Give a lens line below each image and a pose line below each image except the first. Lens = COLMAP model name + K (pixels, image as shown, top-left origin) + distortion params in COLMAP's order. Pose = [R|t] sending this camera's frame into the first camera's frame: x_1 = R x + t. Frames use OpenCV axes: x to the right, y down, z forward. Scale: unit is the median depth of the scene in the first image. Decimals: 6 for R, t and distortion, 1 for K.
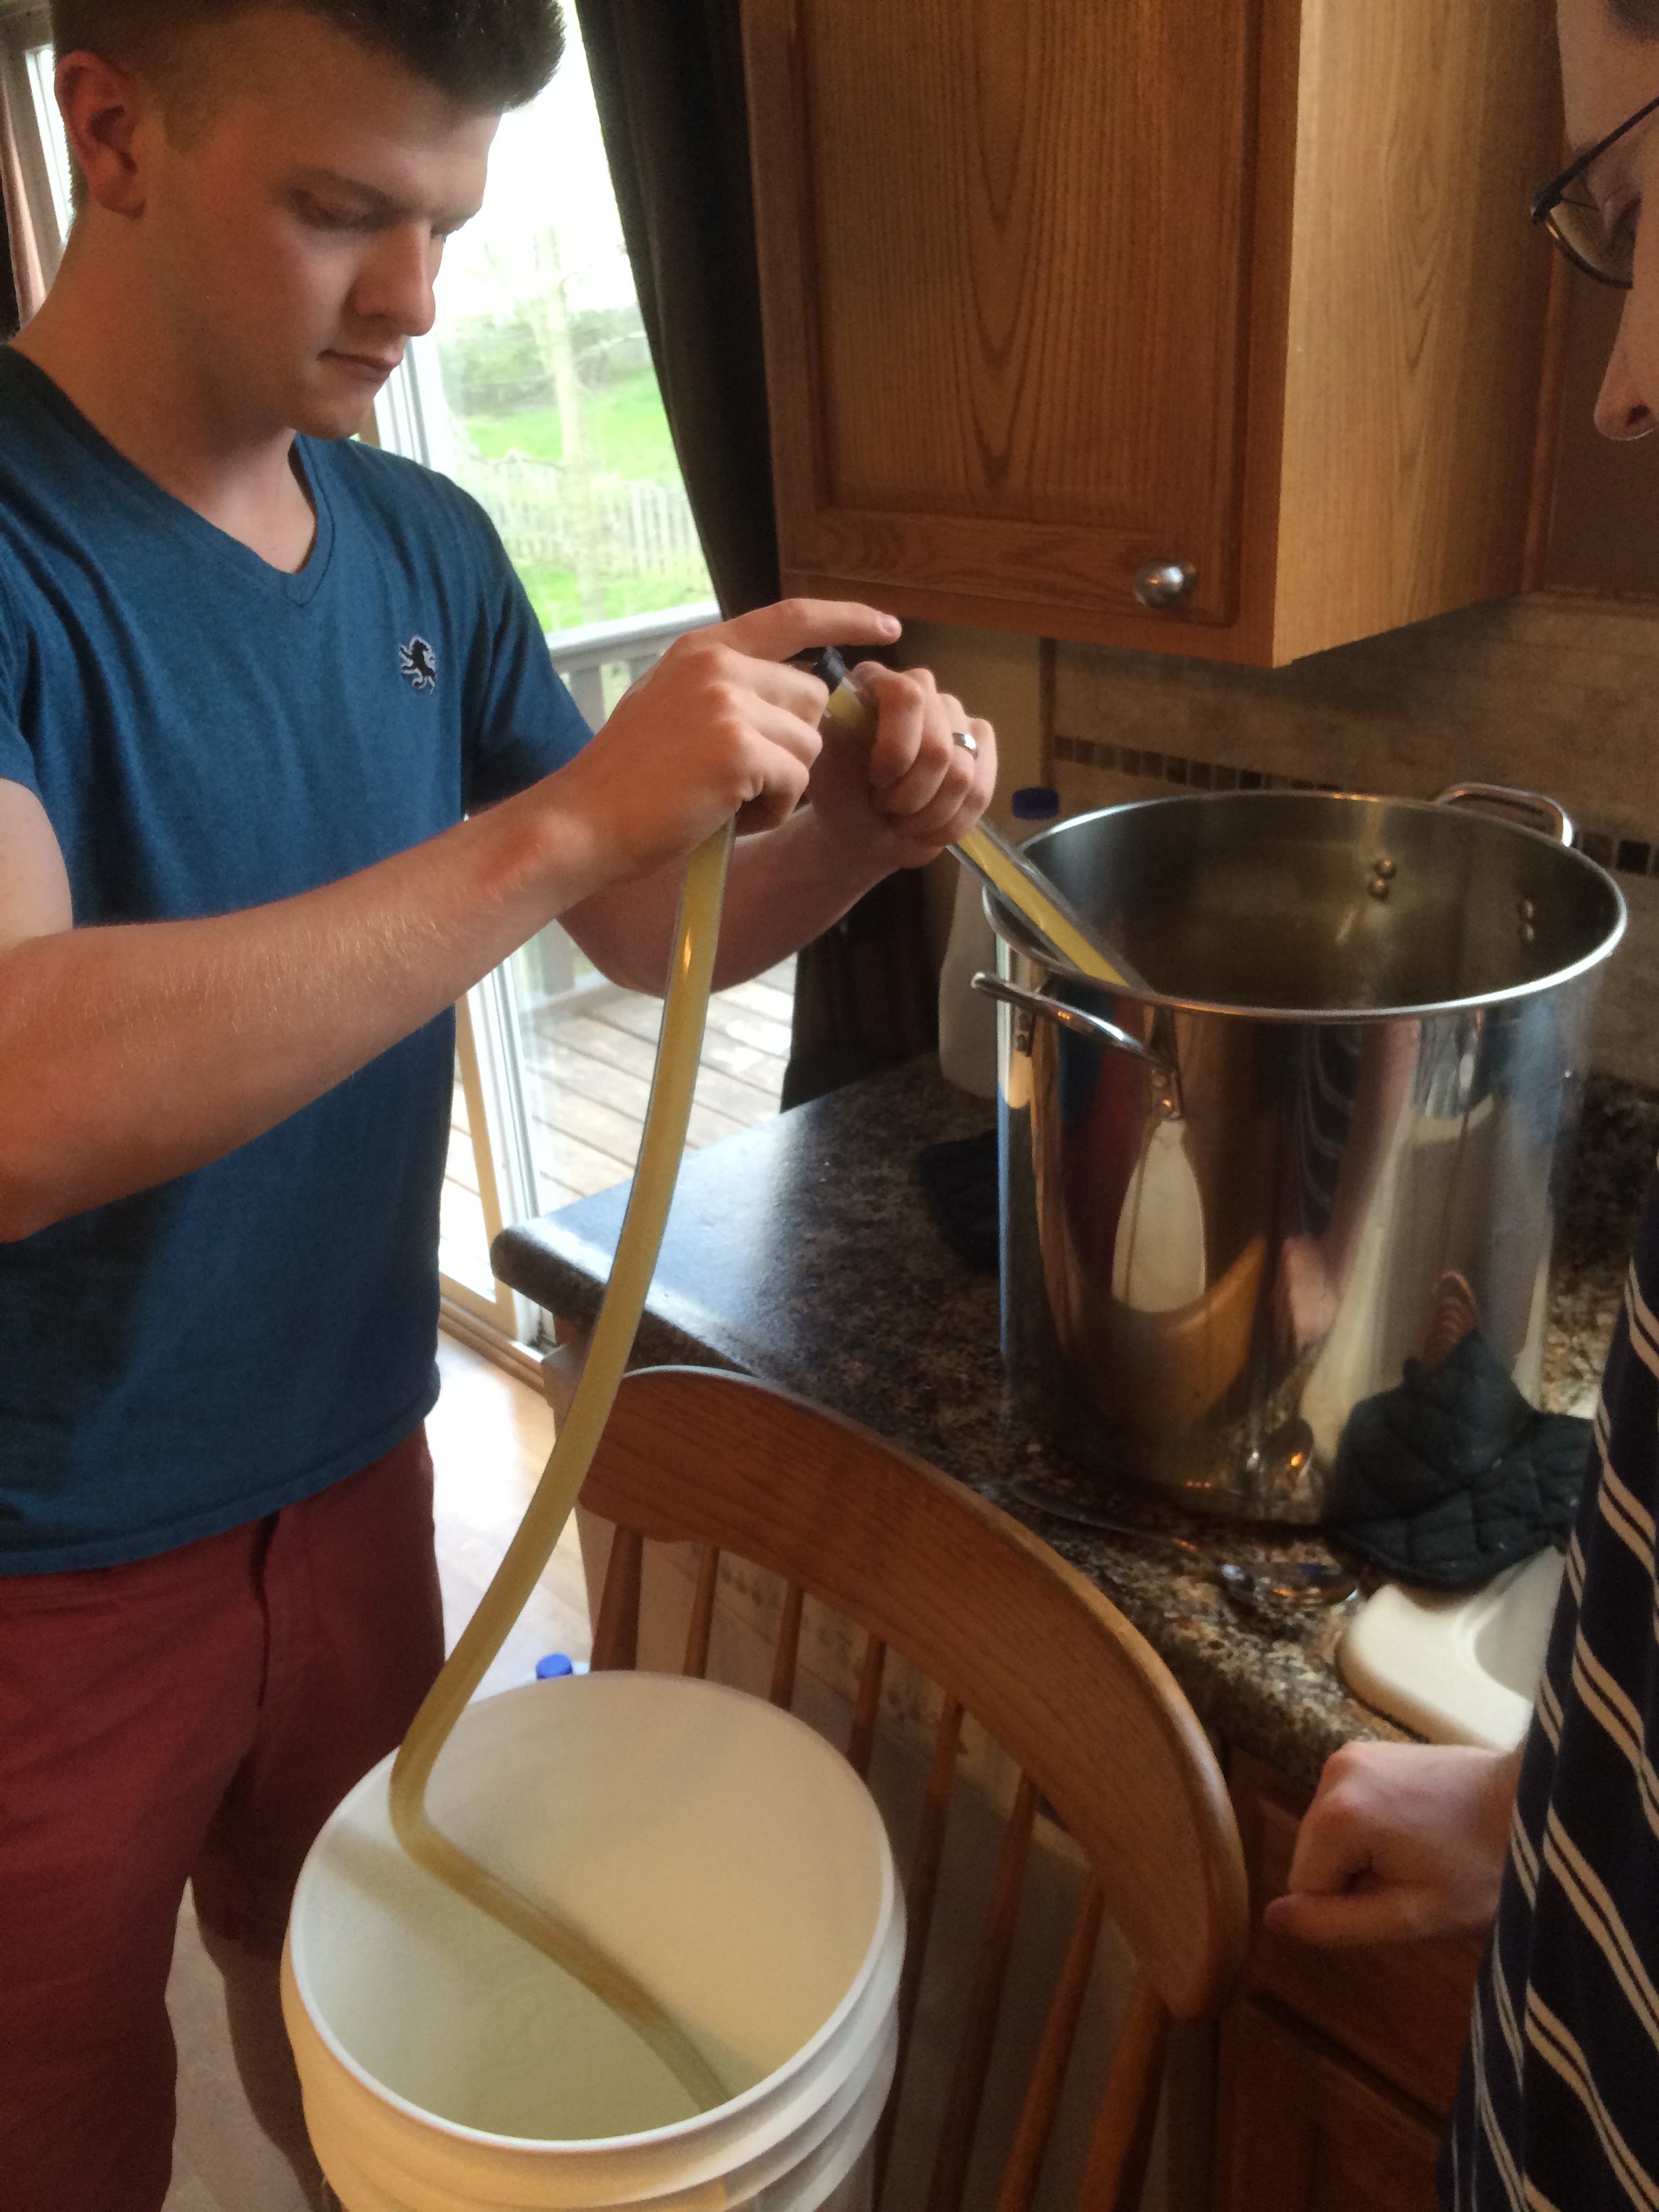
lens RADIAL K [[1870.8, 0, 800.4], [0, 1870.8, 1070.4], [0, 0, 1]] dist [0.092806, -0.132735]
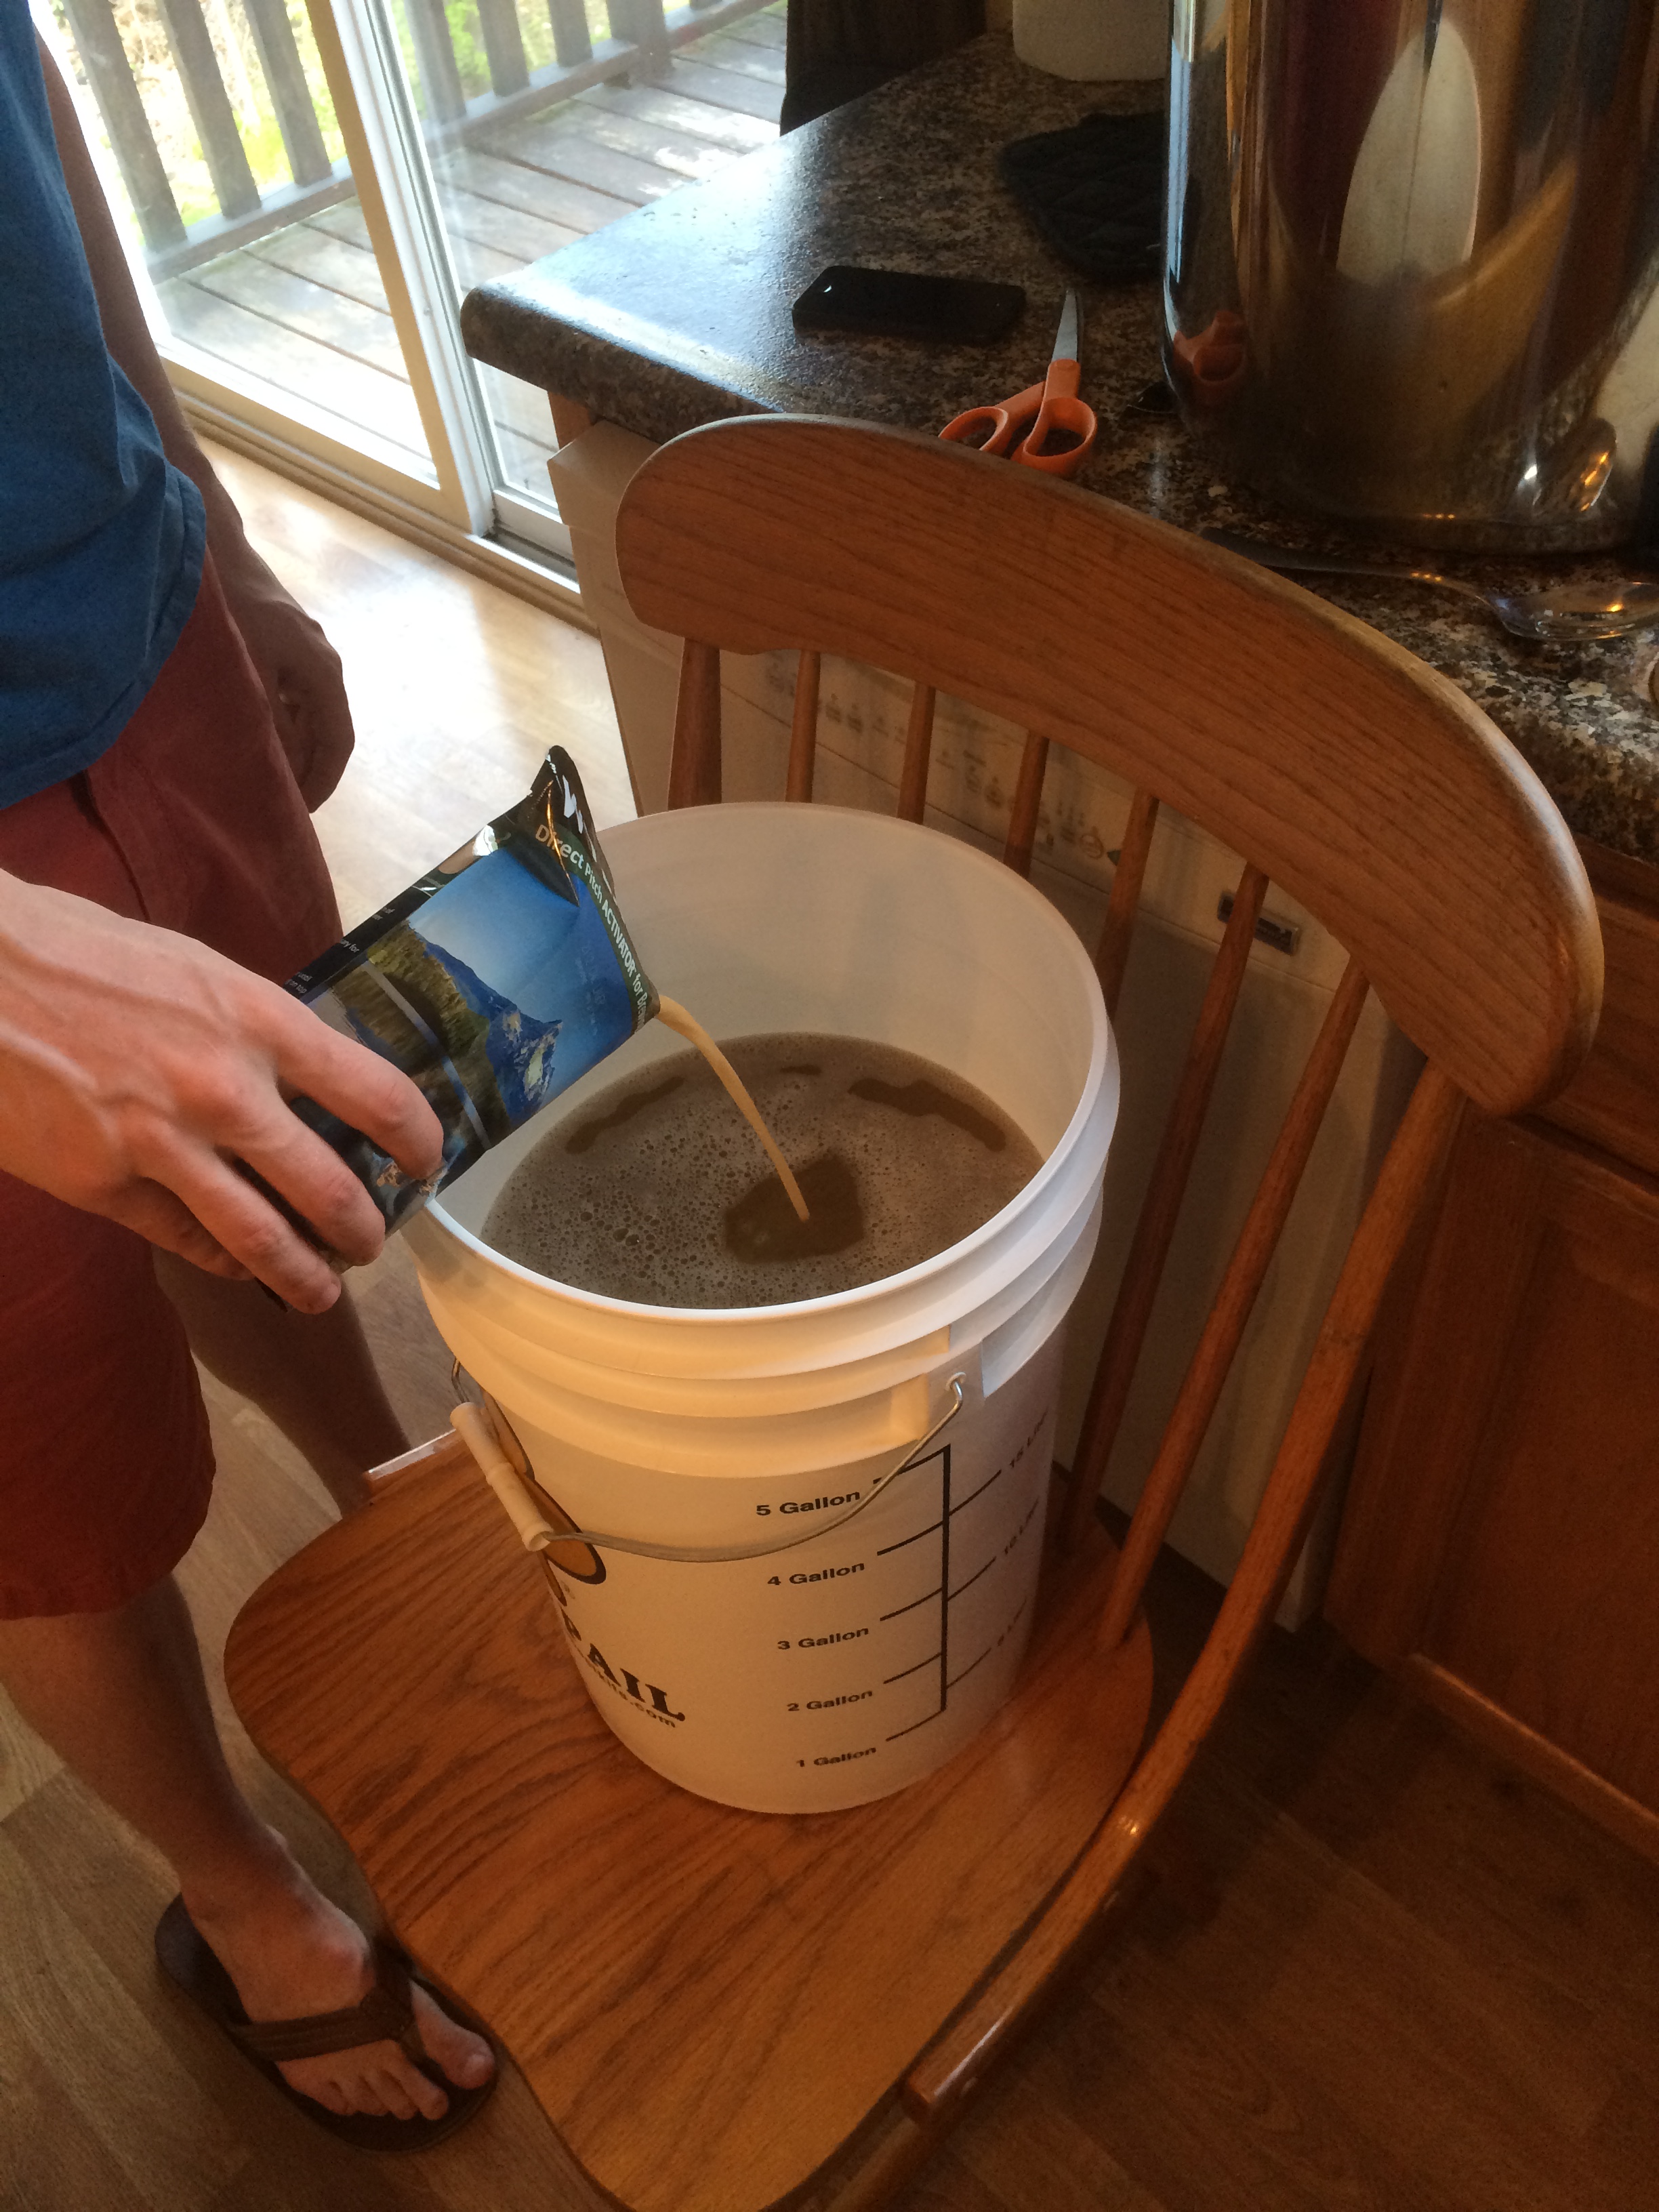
lens RADIAL K [[1870.8, 0, 806.5], [0, 1870.8, 1078.3], [0, 0, 1]] dist [0.092806, -0.132735]
pose [[0.996458, -0.082301, 0.017260, -0.077674], [0.068946, 0.917109, 0.392628, 0.106000], [-0.048142, -0.390047, 0.919535, 0.199326]]
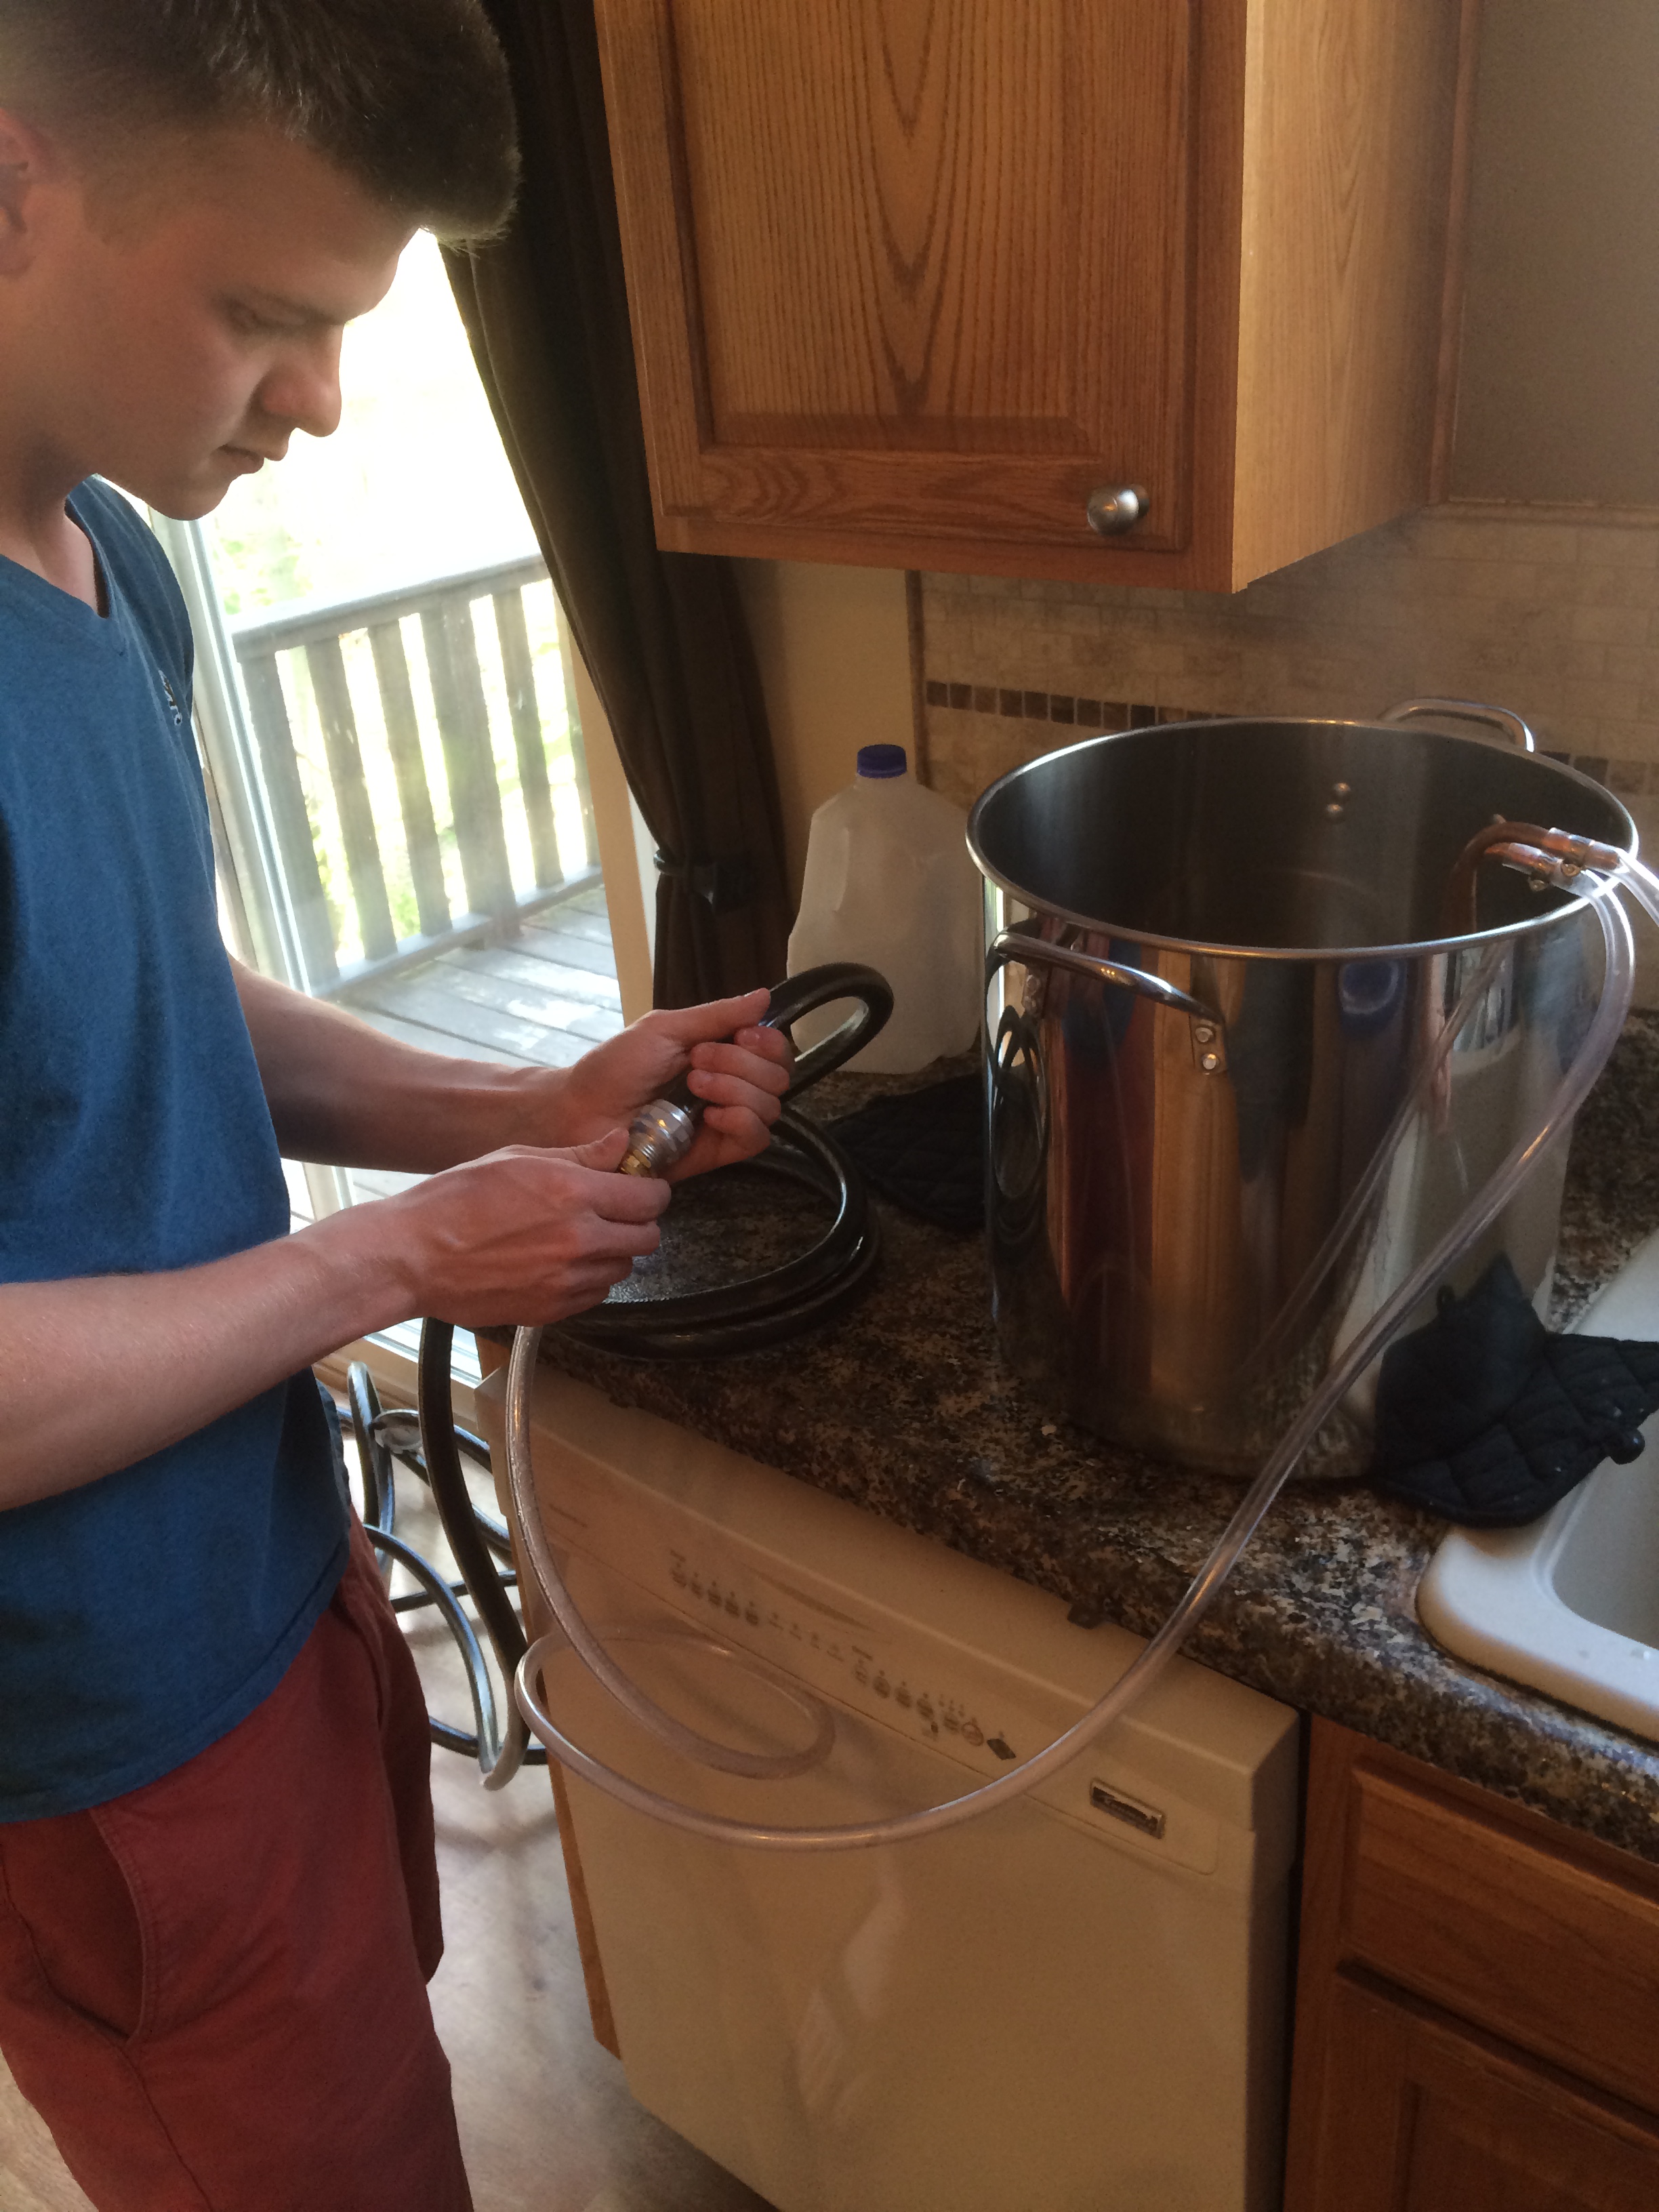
lens RADIAL K [[1870.8, 0, 813.7], [0, 1870.8, 1061.7], [0, 0, 1]] dist [0.092806, -0.132735]
pose [[0.984970, -0.088039, 0.148604, -0.117596], [0.085719, 0.996077, 0.021957, -0.015134], [-0.149954, -0.008889, 0.988653, 0.081784]]
